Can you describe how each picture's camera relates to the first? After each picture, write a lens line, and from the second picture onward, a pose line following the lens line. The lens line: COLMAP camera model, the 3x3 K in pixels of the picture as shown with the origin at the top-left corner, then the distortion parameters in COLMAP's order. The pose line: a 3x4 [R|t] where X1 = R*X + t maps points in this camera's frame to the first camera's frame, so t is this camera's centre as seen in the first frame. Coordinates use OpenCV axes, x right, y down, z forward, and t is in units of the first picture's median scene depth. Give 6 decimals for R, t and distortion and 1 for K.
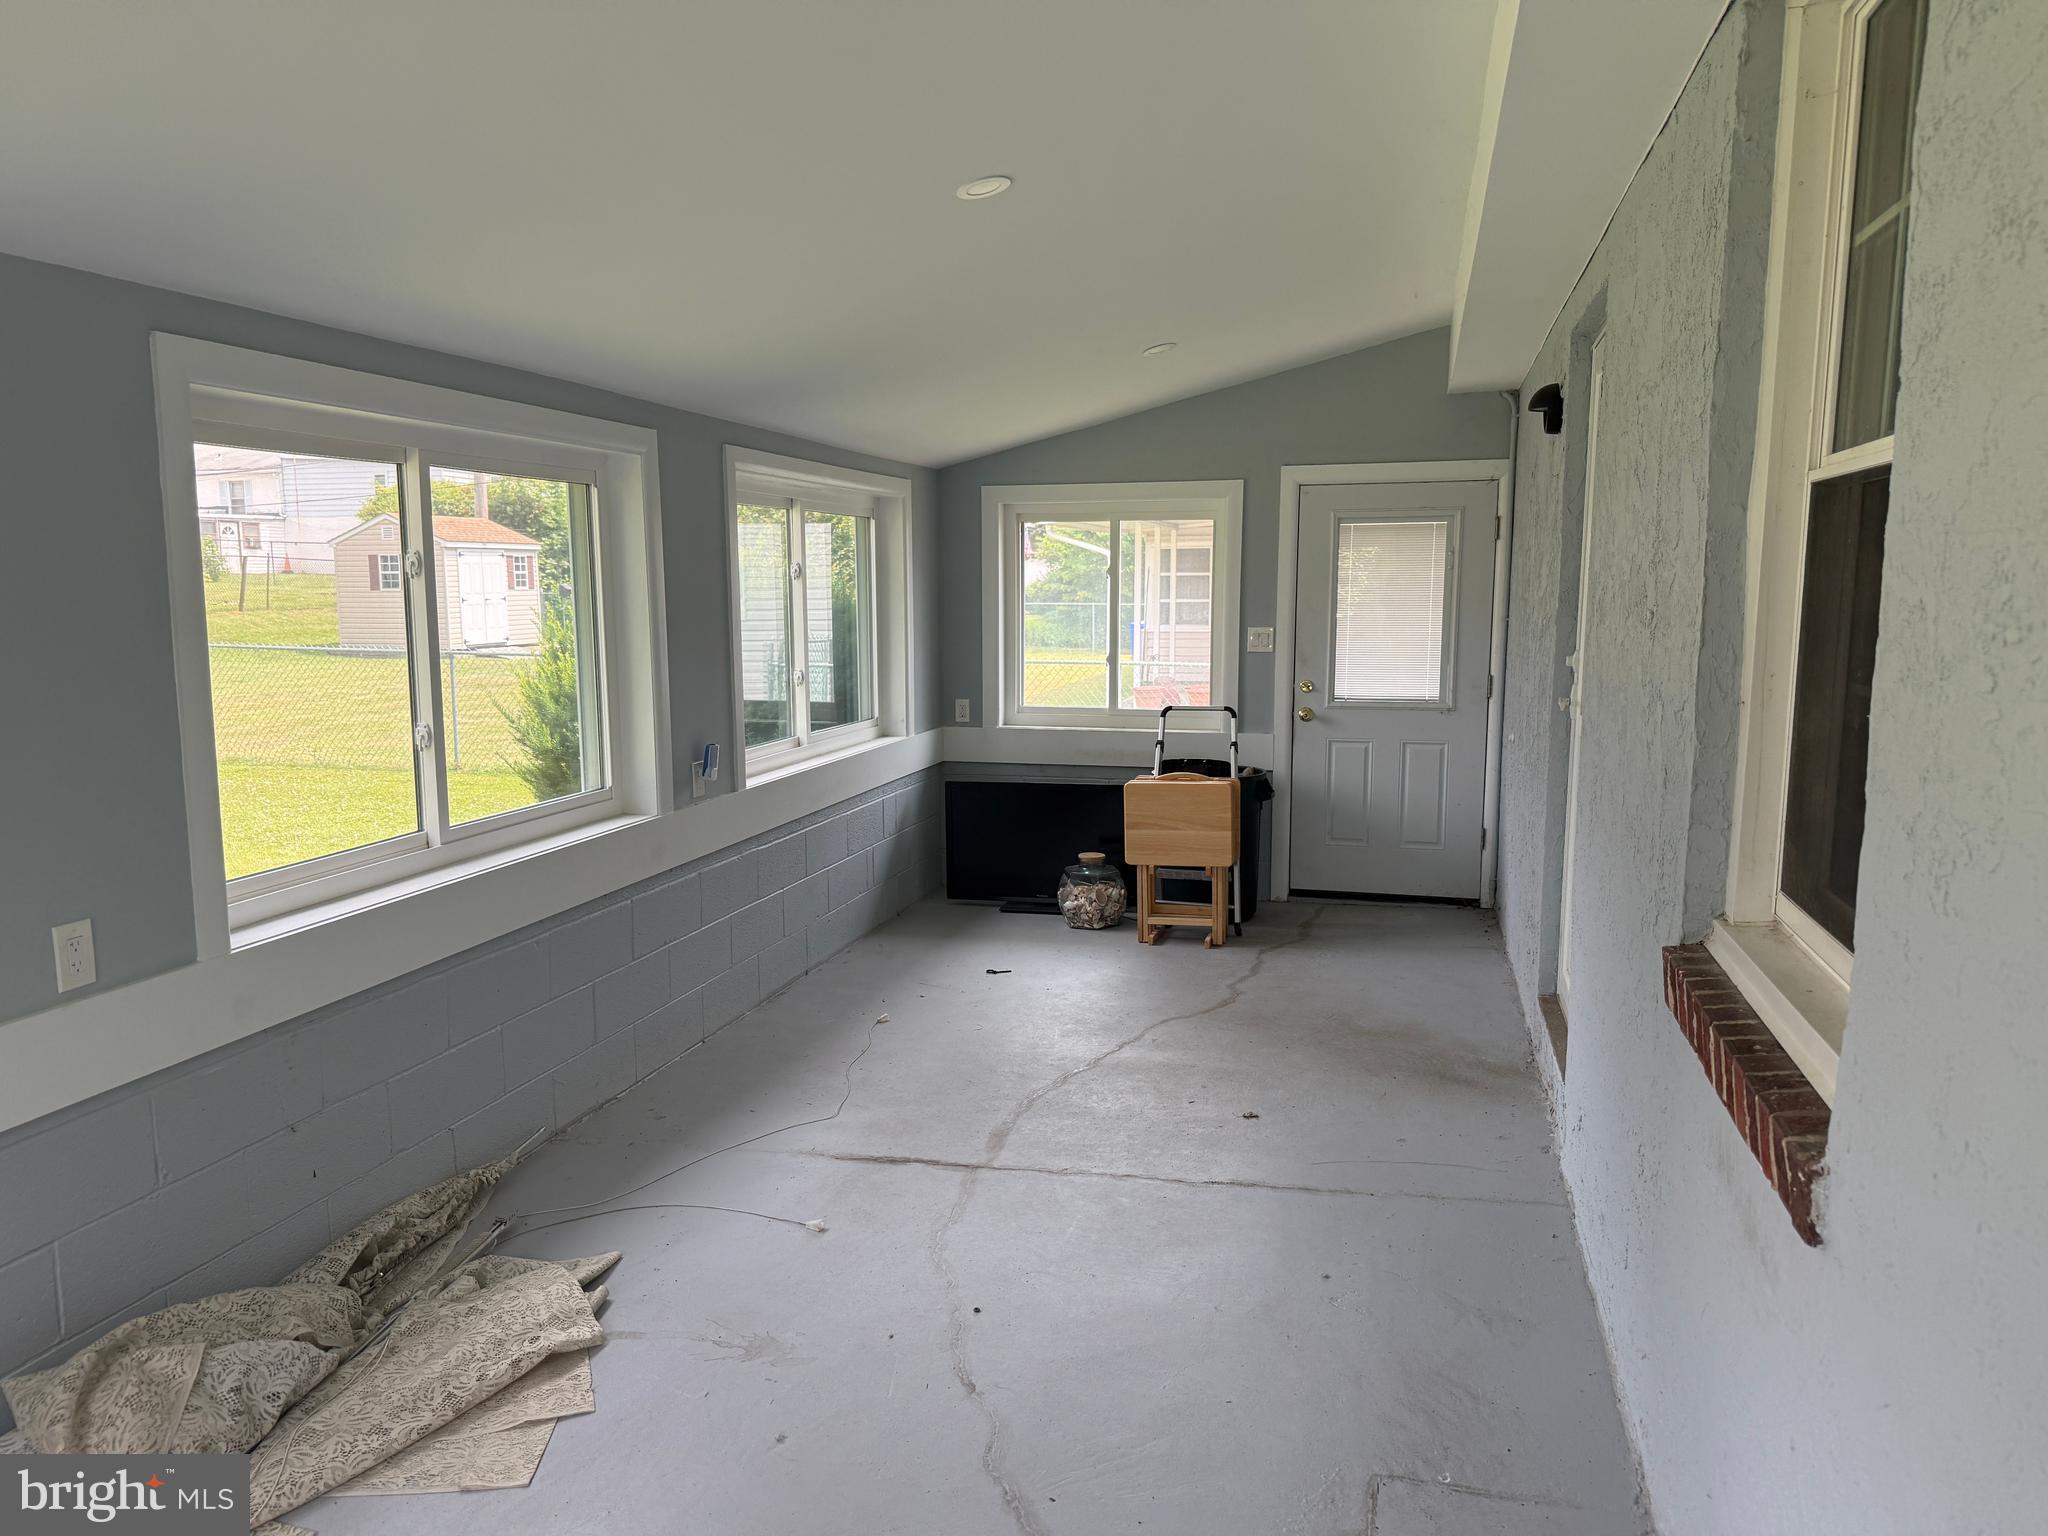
lens RADIAL K [[1432.6, 0, 1026.4], [0, 1432.6, 777.0], [0, 0, 1]] dist [0.064534, -0.074622]
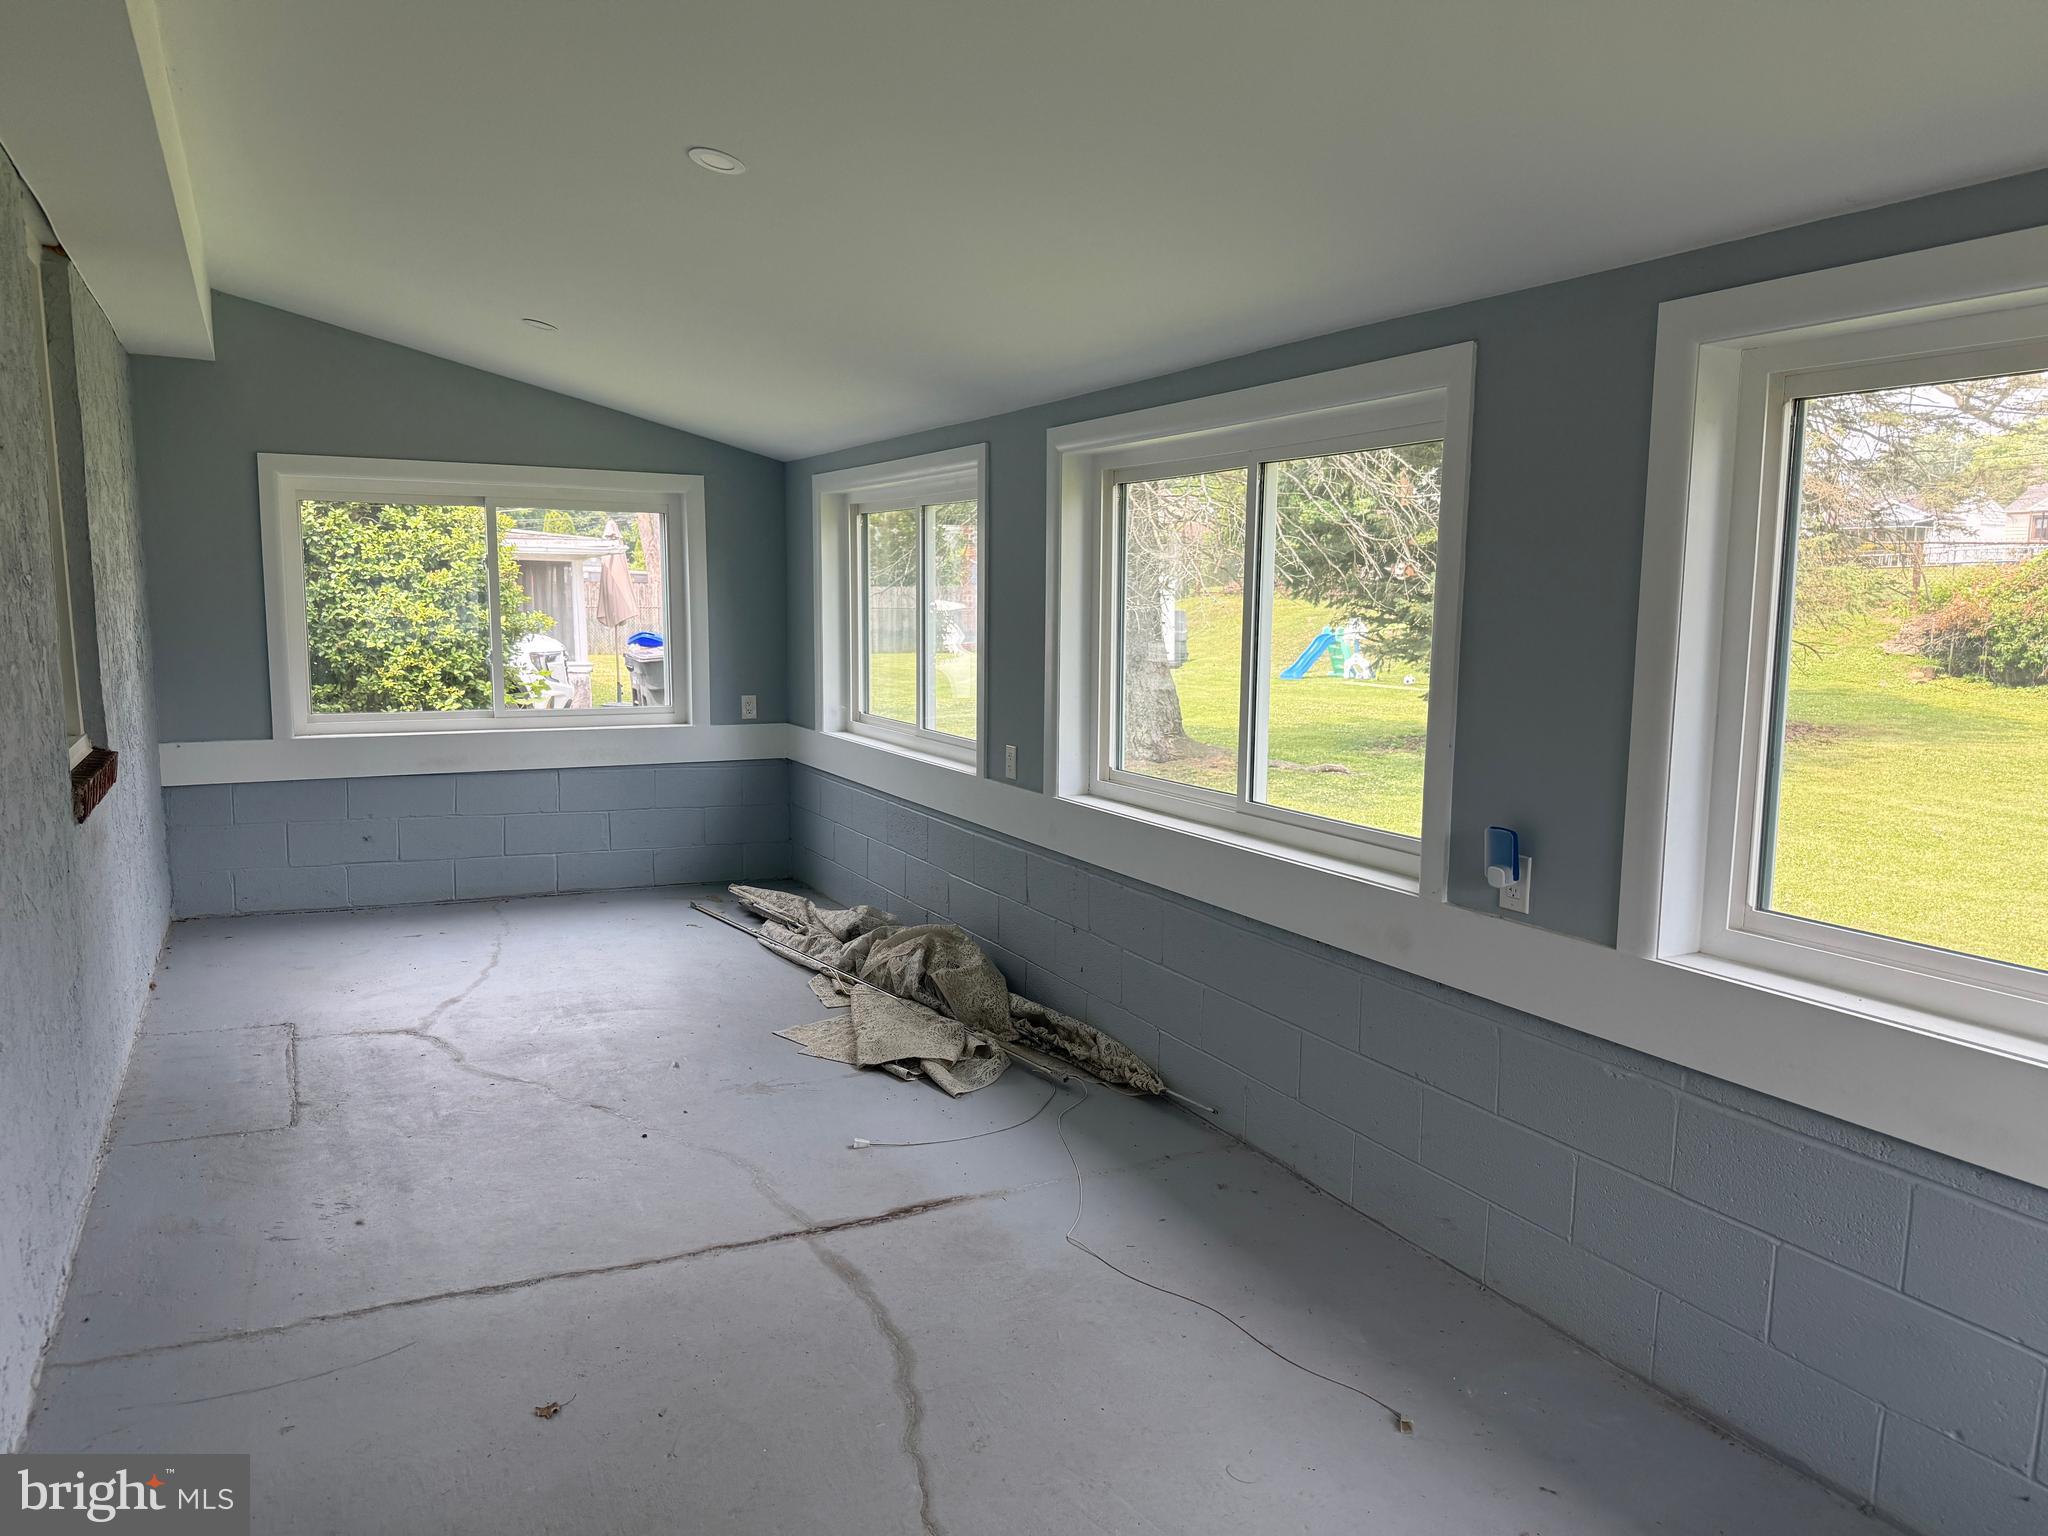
lens RADIAL K [[1427.5, 0, 1028.5], [0, 1427.5, 773.7], [0, 0, 1]] dist [0.090899, -0.122086]
pose [[-0.739151, 0.083746, -0.668313, 0.424969], [-0.097741, 0.968401, 0.229450, -0.208910], [0.666410, 0.234919, -0.707609, 1.615532]]
